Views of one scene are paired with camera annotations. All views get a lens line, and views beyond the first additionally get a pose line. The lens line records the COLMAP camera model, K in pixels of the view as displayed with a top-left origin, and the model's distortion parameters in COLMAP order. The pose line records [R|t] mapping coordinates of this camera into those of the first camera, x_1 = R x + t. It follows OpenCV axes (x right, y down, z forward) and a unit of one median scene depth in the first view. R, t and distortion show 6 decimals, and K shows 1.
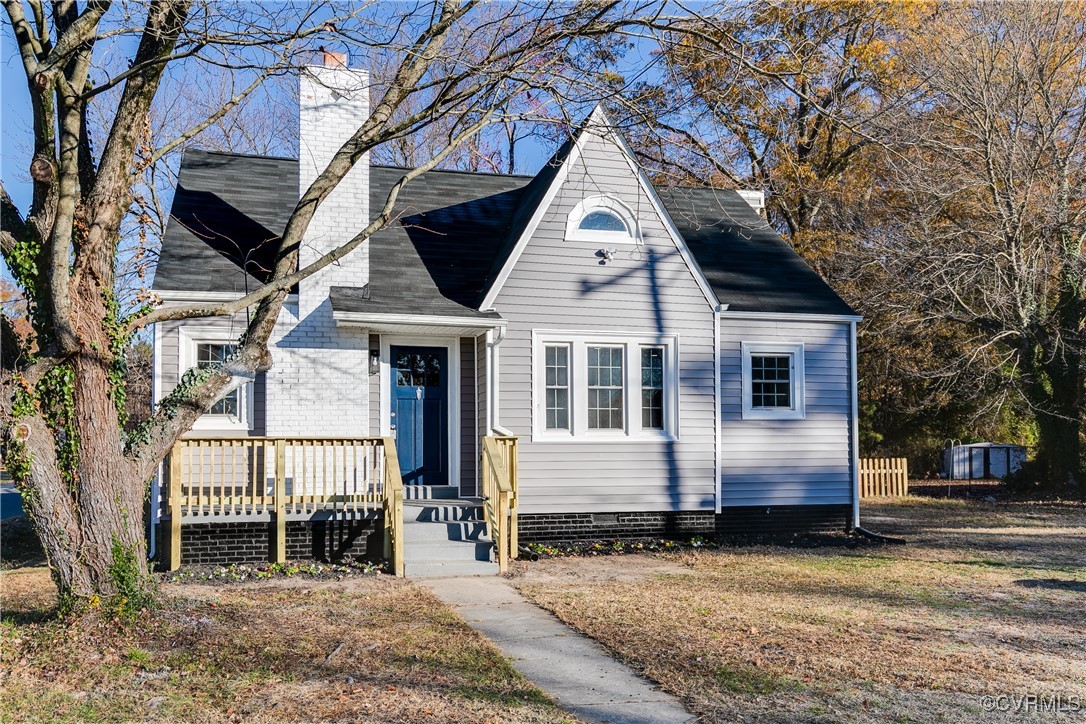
lens RADIAL K [[871.3, 0, 524.9], [0, 871.3, 402.3], [0, 0, 1]] dist [-0.001132, 0.008450]
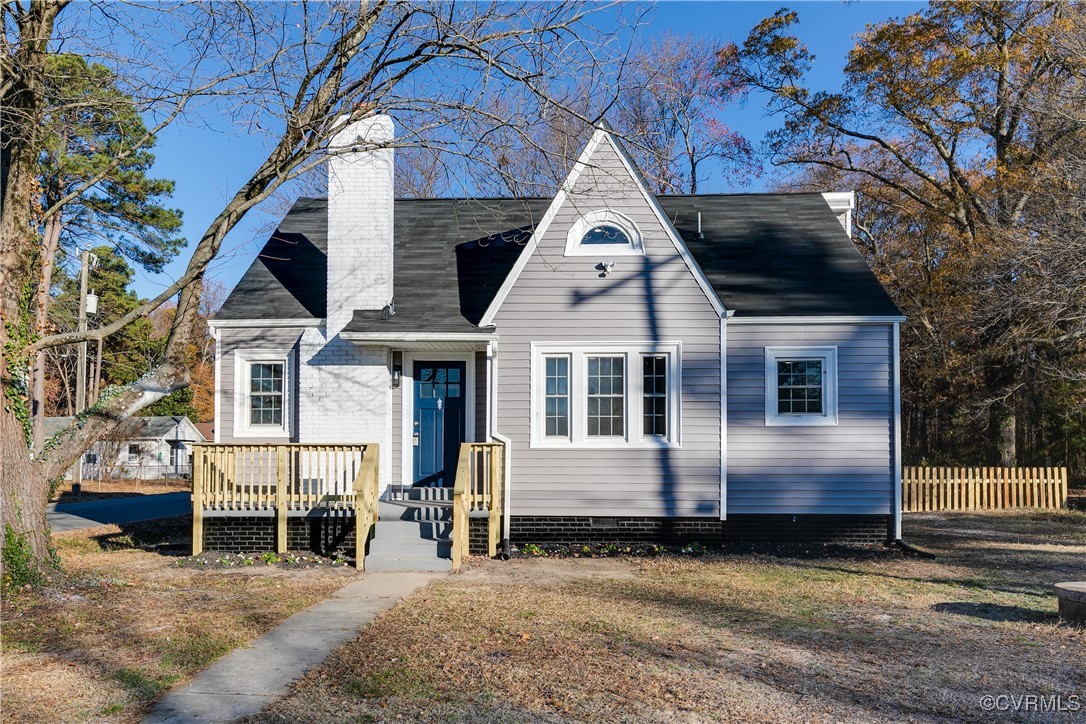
lens RADIAL K [[801.6, 0, 543.5], [0, 801.6, 413.3], [0, 0, 1]] dist [-0.000142, 0.004517]
pose [[0.961537, -0.009466, -0.274512, 0.286503], [0.009985, 0.999950, 0.000493, 0.002723], [0.274494, -0.003215, 0.961584, 0.065080]]
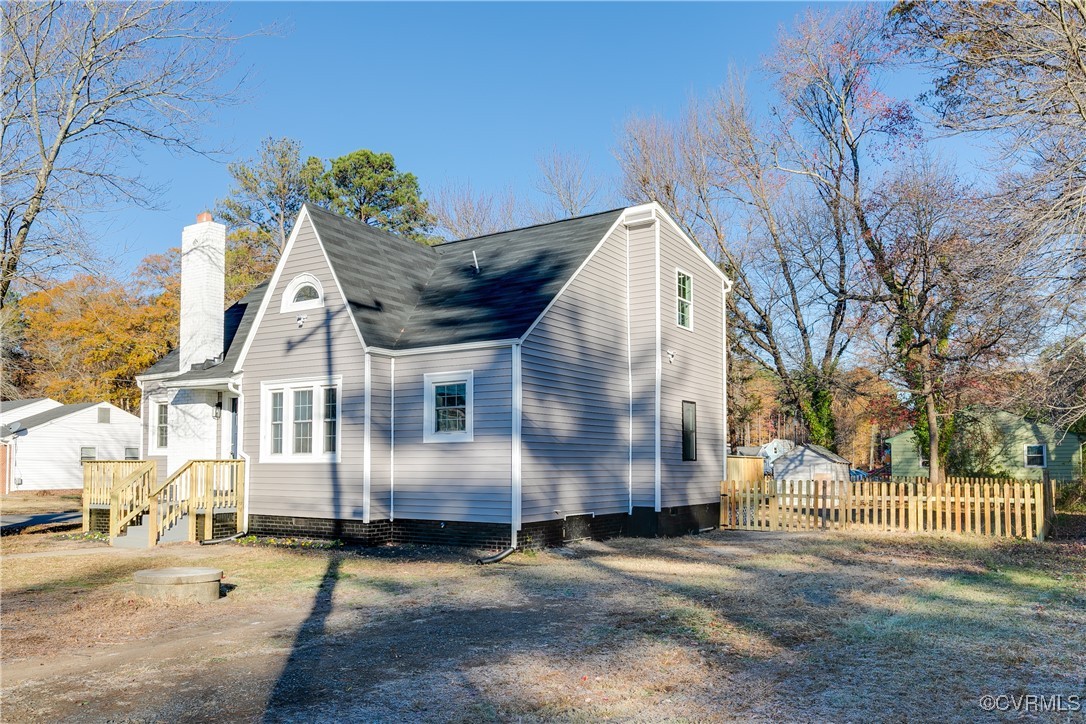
lens RADIAL K [[828.6, 0, 561.3], [0, 828.6, 423.6], [0, 0, 1]] dist [-0.003252, -0.006768]
pose [[0.690537, -0.032010, -0.722588, 1.272674], [0.034404, 0.999343, -0.011391, 0.013991], [0.722478, -0.016994, 0.691185, 0.427399]]
